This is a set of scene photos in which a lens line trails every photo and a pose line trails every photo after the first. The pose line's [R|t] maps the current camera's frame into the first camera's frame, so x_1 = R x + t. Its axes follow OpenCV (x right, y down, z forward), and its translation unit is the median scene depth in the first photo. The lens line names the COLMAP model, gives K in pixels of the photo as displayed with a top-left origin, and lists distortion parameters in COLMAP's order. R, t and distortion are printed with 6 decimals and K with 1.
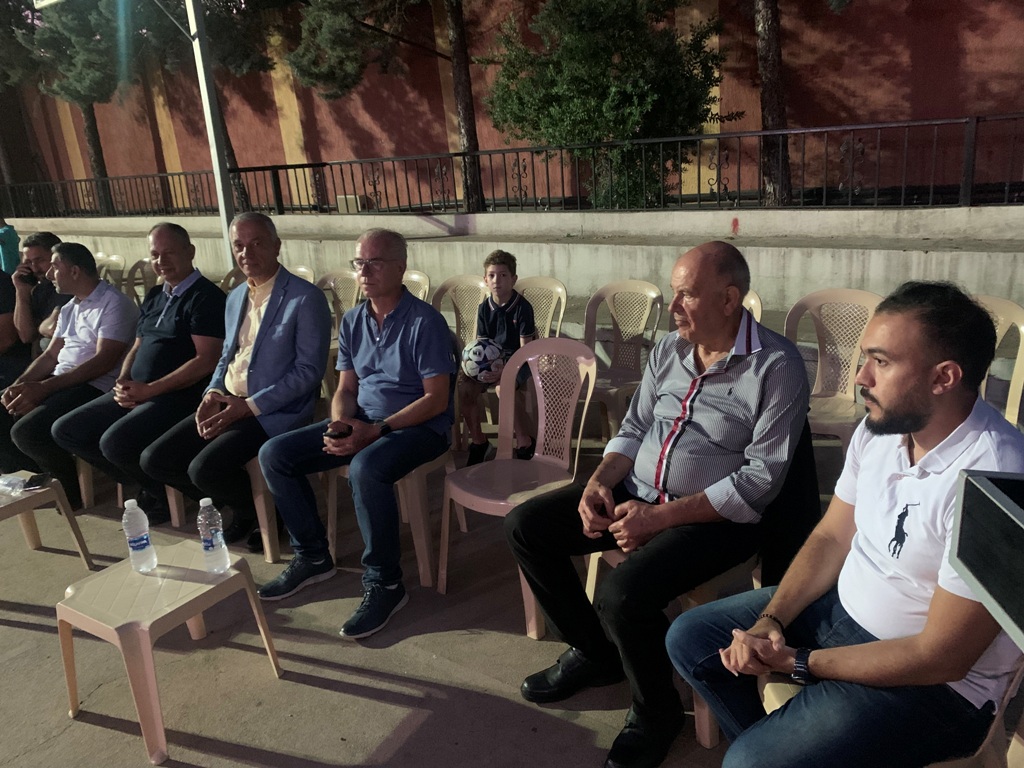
lens RADIAL K [[790.1, 0, 515.9], [0, 790.1, 385.0], [0, 0, 1]] dist [0.011116, -0.007182]
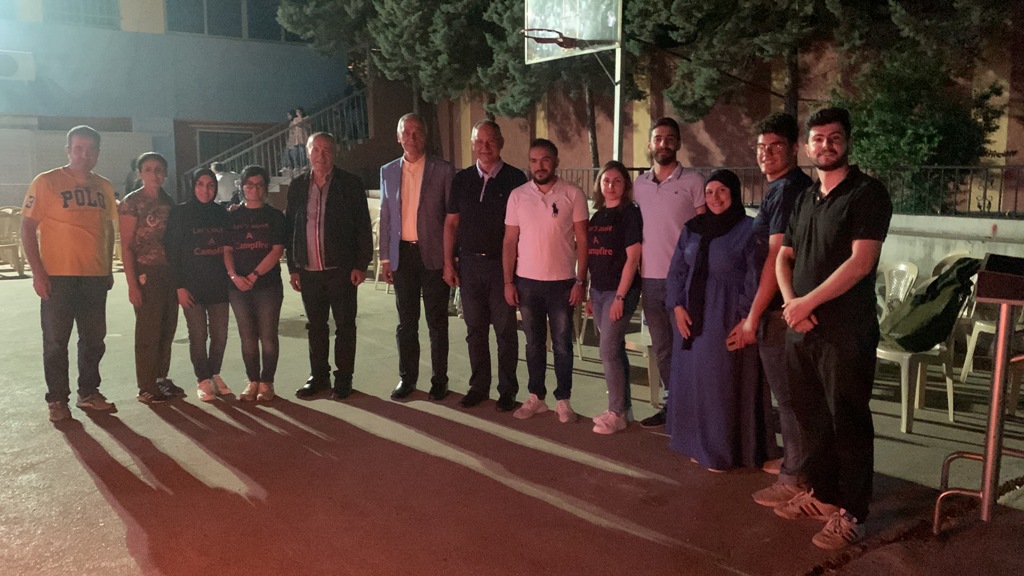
lens RADIAL K [[839.9, 0, 508.8], [0, 839.9, 281.8], [0, 0, 1]] dist [0.012616, -0.009406]
pose [[0.939020, 0.109559, -0.325942, -0.026891], [-0.155123, 0.980920, -0.117184, 0.152771], [0.306885, 0.160599, 0.938099, -0.501020]]
